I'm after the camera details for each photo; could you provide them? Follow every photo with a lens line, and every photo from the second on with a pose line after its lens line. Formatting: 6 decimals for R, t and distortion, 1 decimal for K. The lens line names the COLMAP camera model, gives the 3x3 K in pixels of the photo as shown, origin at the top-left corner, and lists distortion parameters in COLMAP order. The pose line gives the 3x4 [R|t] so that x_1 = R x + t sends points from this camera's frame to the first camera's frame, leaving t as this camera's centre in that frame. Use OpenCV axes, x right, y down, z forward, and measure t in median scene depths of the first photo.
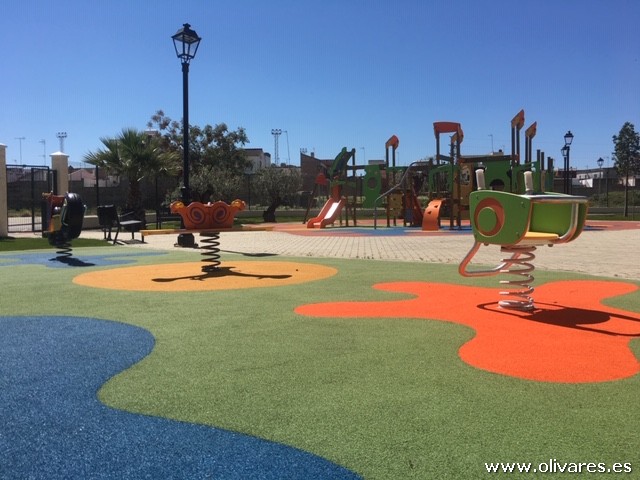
lens RADIAL K [[541.5, 0, 313.8], [0, 541.5, 236.8], [0, 0, 1]] dist [0.060711, -0.054169]
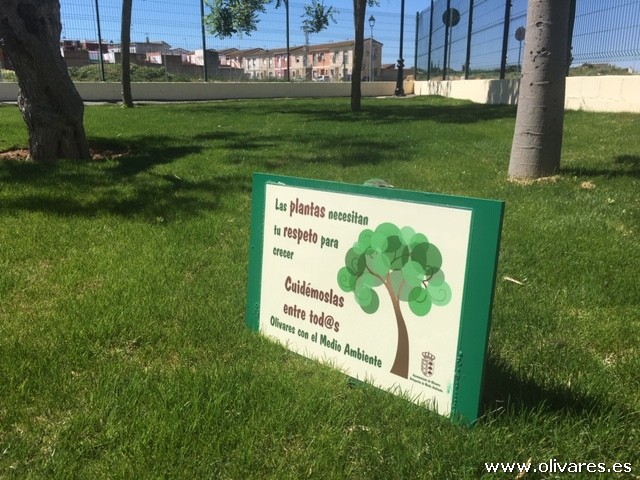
lens RADIAL K [[541.5, 0, 311.8], [0, 541.5, 239.8], [0, 0, 1]] dist [0.060711, -0.054169]
pose [[0.738731, -0.179533, 0.649649, 0.610279], [0.036202, 0.973049, 0.227741, -0.033843], [-0.673027, -0.144721, 0.725321, 0.680539]]
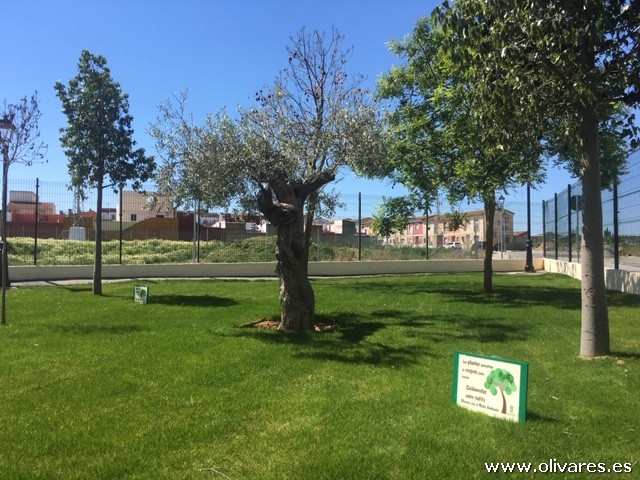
lens RADIAL K [[541.5, 0, 320.5], [0, 541.5, 238.5], [0, 0, 1]] dist [0.060711, -0.054169]
pose [[0.867873, 0.018581, 0.496438, 0.541621], [0.019726, 0.997223, -0.071810, -0.047644], [-0.496394, 0.072114, 0.865097, 0.615425]]
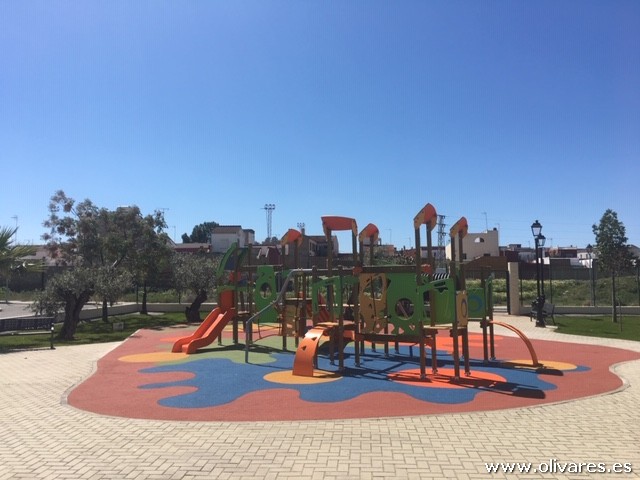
lens RADIAL K [[541.5, 0, 312.3], [0, 541.5, 236.1], [0, 0, 1]] dist [0.060711, -0.054169]
pose [[0.999890, 0.008238, -0.012311, 0.130101], [-0.009820, 0.990860, -0.134533, -0.051881], [0.011090, 0.134639, 0.990833, 0.169858]]
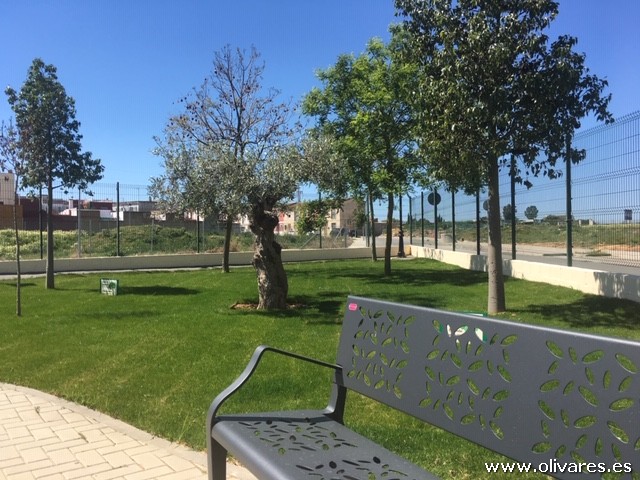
lens RADIAL K [[541.5, 0, 321.4], [0, 541.5, 239.2], [0, 0, 1]] dist [0.060711, -0.054169]
pose [[0.706335, -0.004811, 0.707862, 0.442888], [0.043922, 0.998348, -0.037042, -0.052163], [-0.706514, 0.057255, 0.705379, 0.589660]]
